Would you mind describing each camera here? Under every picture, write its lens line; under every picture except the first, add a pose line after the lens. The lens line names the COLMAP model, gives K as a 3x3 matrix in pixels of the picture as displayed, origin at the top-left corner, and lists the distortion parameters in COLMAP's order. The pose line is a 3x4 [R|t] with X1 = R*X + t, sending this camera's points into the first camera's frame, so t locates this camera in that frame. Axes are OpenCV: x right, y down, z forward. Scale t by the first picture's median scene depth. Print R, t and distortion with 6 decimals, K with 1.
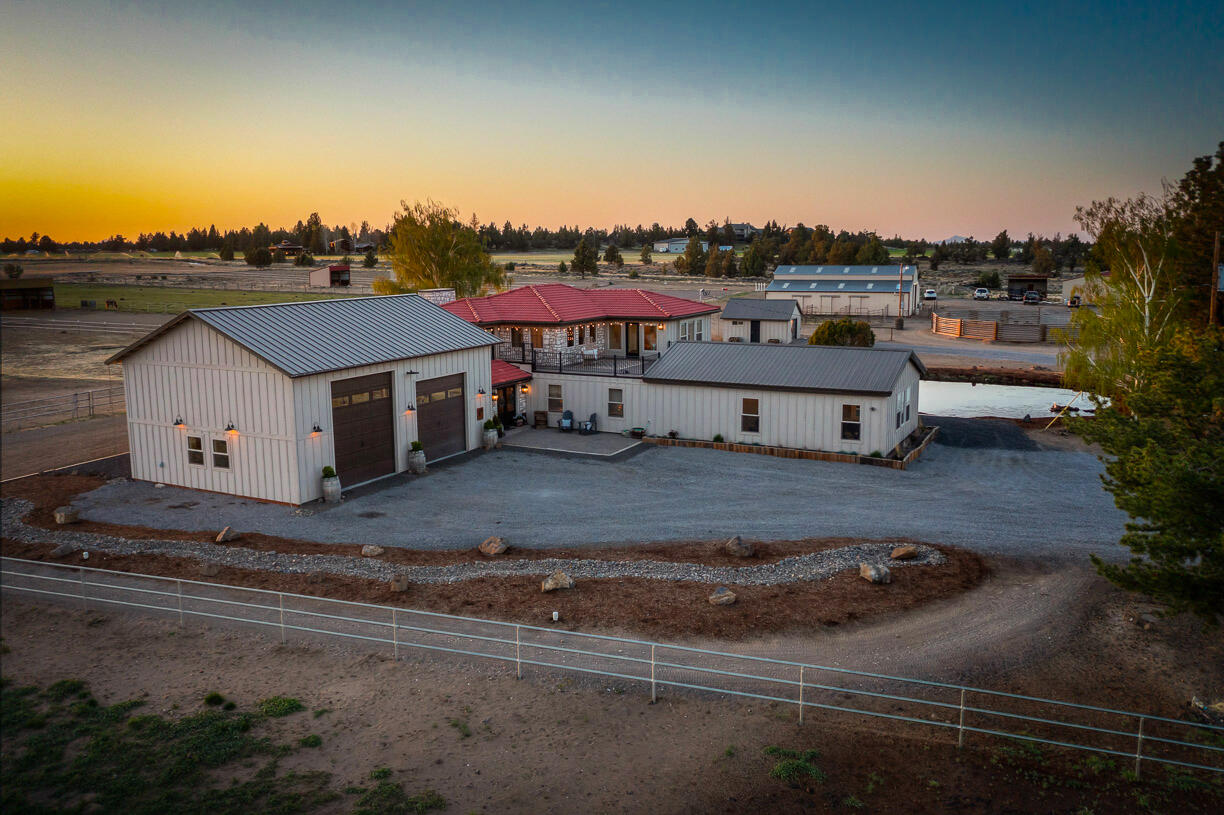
lens RADIAL K [[987.4, 0, 607.5], [0, 987.4, 405.4], [0, 0, 1]] dist [-0.011202, -0.010168]
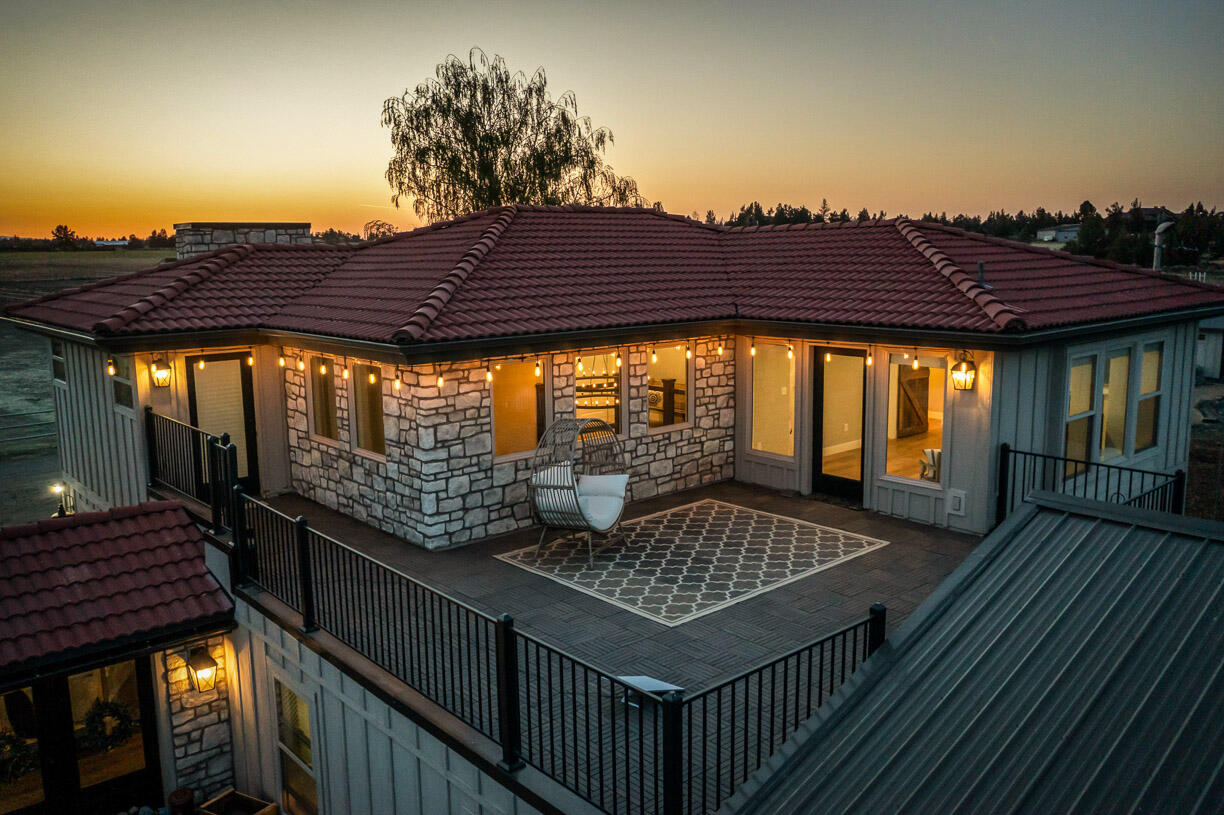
lens RADIAL K [[987.4, 0, 607.5], [0, 987.4, 405.4], [0, 0, 1]] dist [-0.011202, -0.010168]
pose [[0.935182, 0.053951, -0.350034, 0.059873], [-0.052394, 0.998529, 0.013924, -0.076561], [0.350270, 0.005318, 0.936634, 0.827267]]
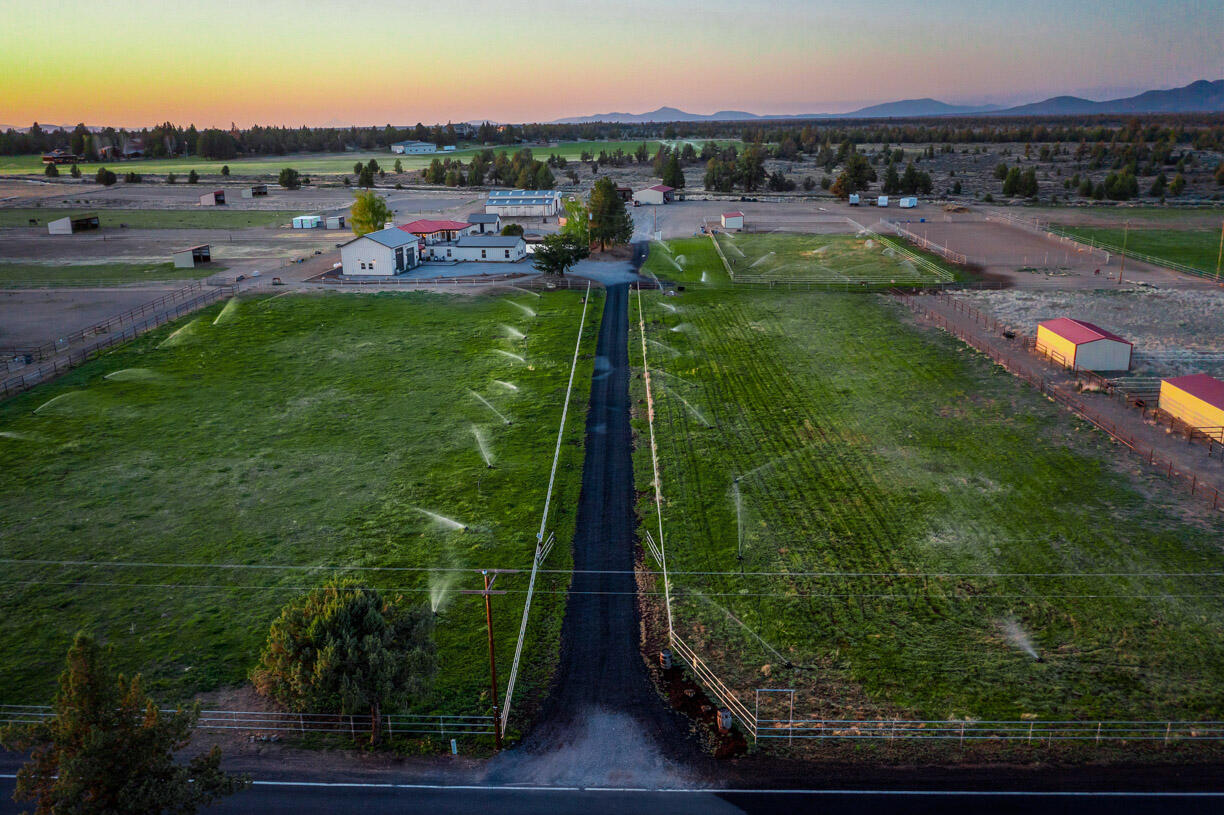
lens RADIAL K [[987.4, 0, 607.5], [0, 987.4, 405.4], [0, 0, 1]] dist [-0.011202, -0.010168]
pose [[0.961248, -0.088233, 0.261185, -0.431272], [0.055671, 0.990008, 0.129557, 0.115129], [-0.270007, -0.109996, 0.956555, -2.769183]]
